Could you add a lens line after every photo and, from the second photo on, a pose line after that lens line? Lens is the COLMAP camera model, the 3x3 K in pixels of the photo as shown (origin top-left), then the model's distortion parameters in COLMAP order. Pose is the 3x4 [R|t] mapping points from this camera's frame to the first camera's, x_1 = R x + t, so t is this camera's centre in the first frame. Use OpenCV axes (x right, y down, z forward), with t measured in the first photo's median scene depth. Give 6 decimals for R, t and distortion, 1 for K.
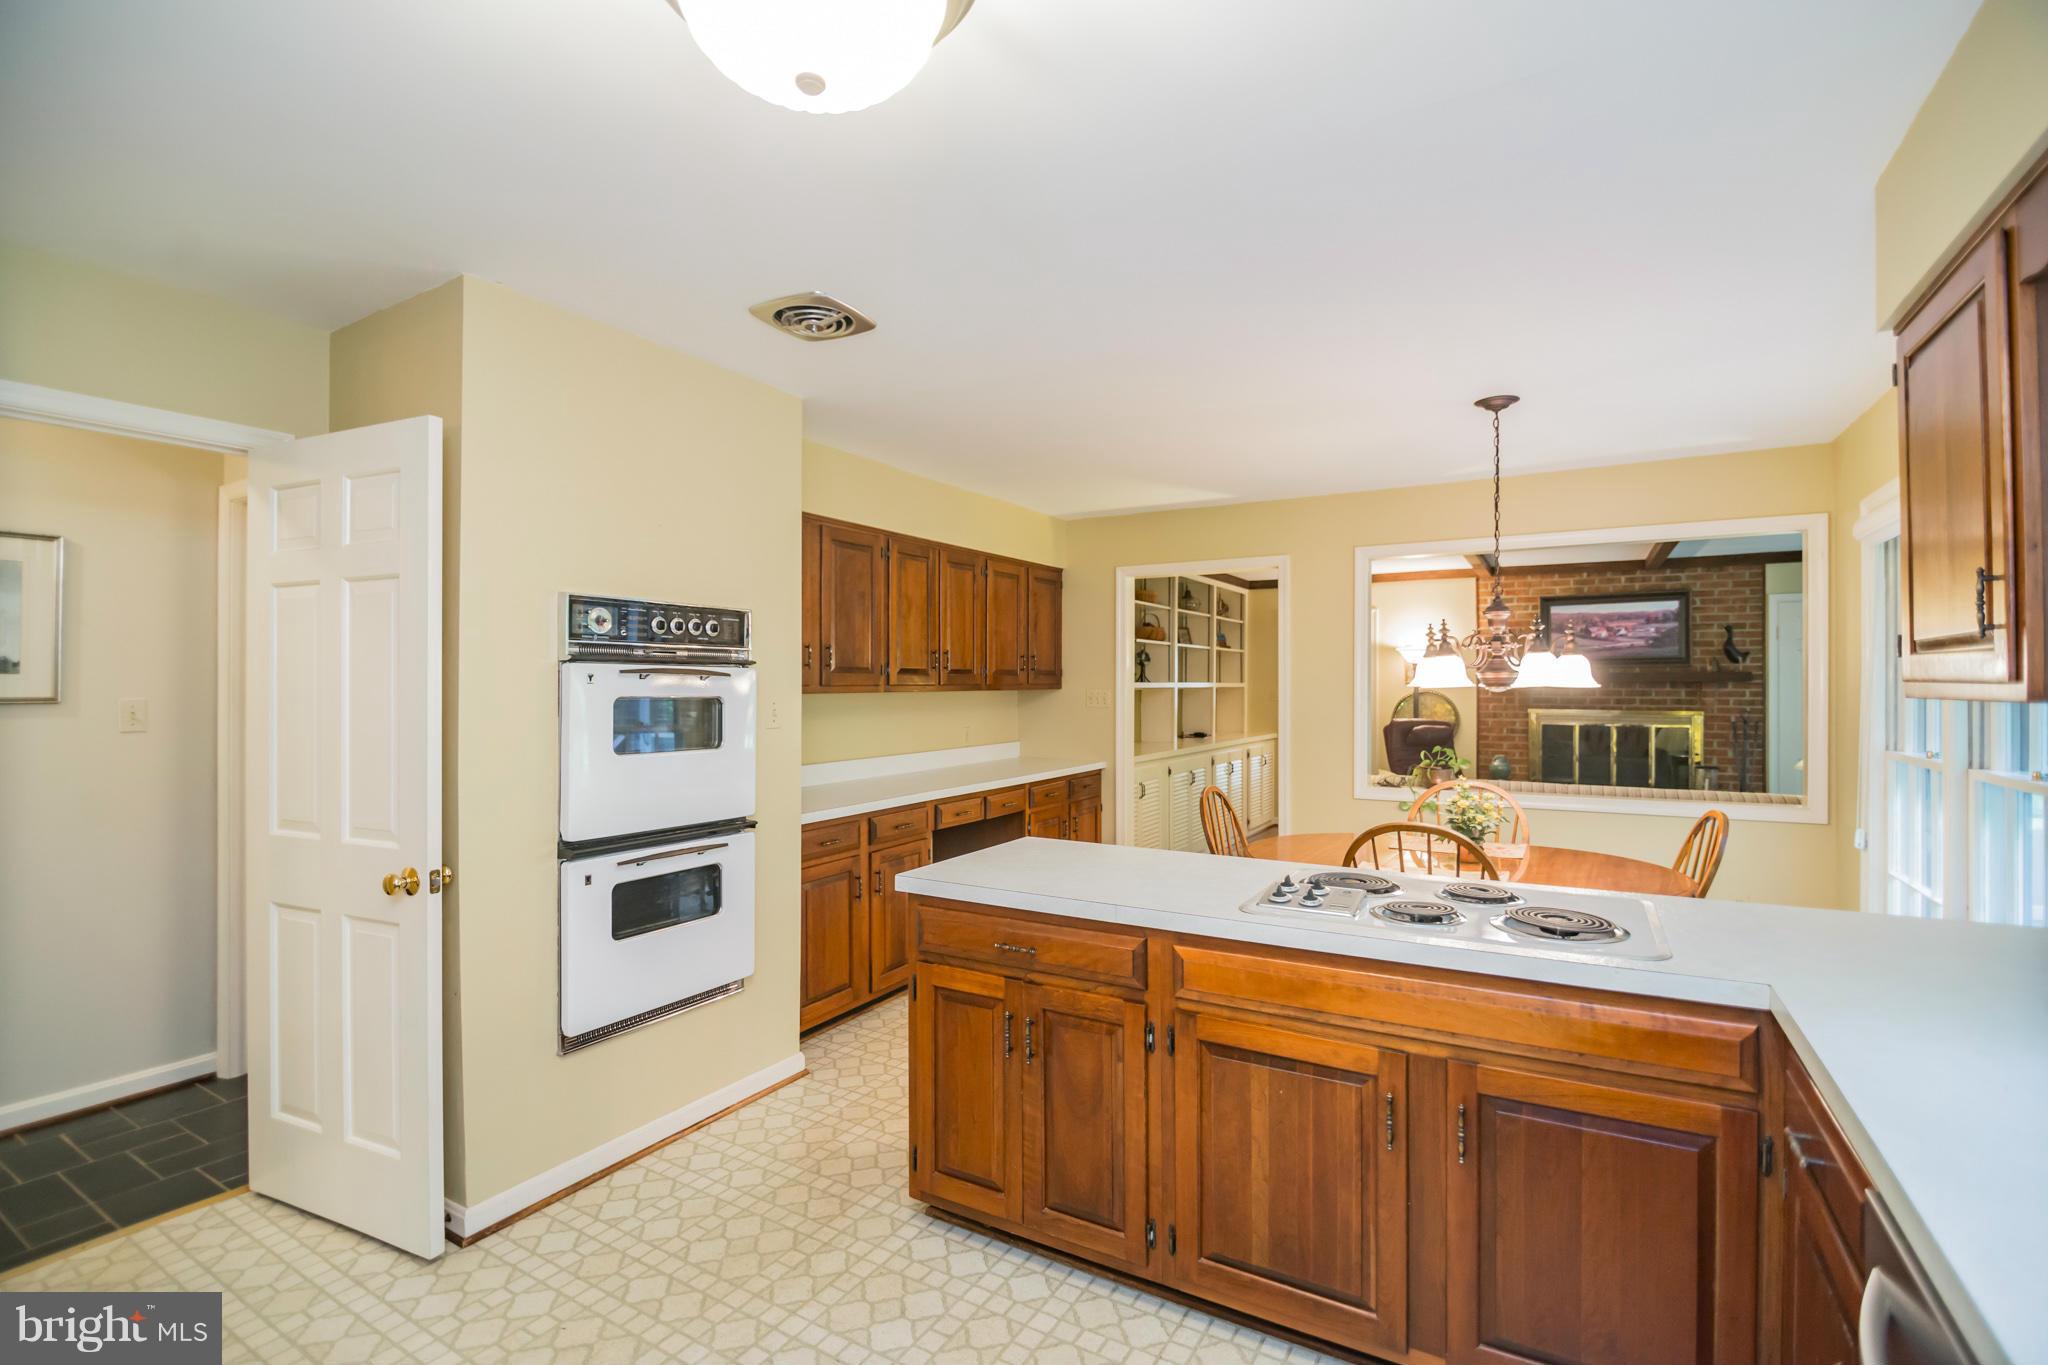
lens RADIAL K [[950.1, 0, 1024.0], [0, 950.1, 682.5], [0, 0, 1]] dist [-0.000345, -0.000270]
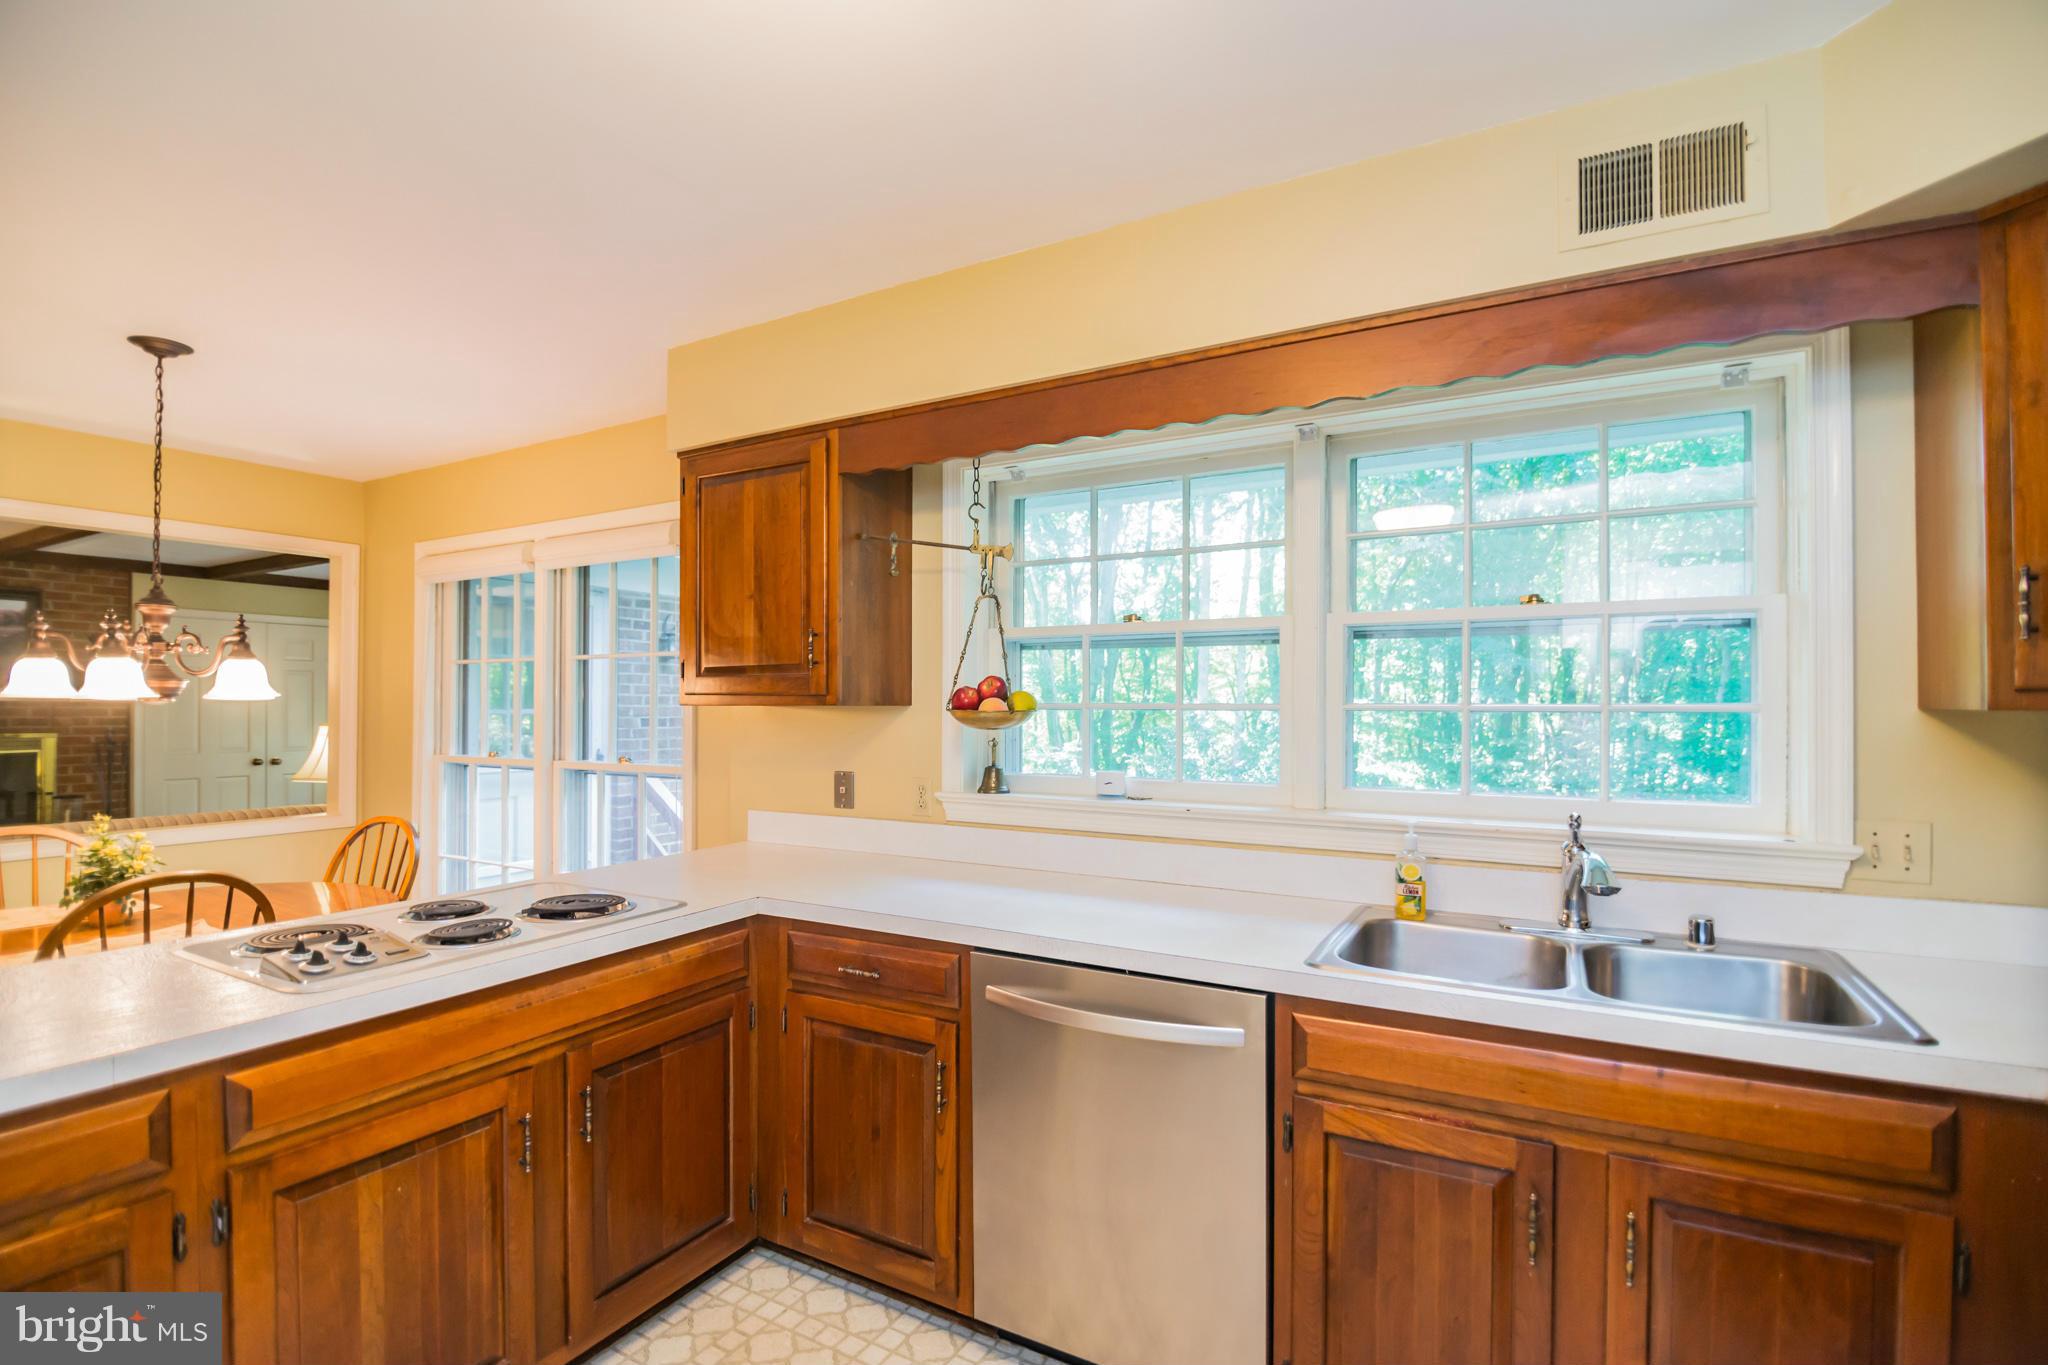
lens RADIAL K [[952.1, 0, 1019.4], [0, 952.1, 707.0], [0, 0, 1]] dist [-0.002433, -0.000594]
pose [[-0.021878, 0.002138, 0.999758, -0.411095], [-0.004410, 0.999988, -0.002235, 0.013061], [-0.999751, -0.004458, -0.021868, 0.362127]]
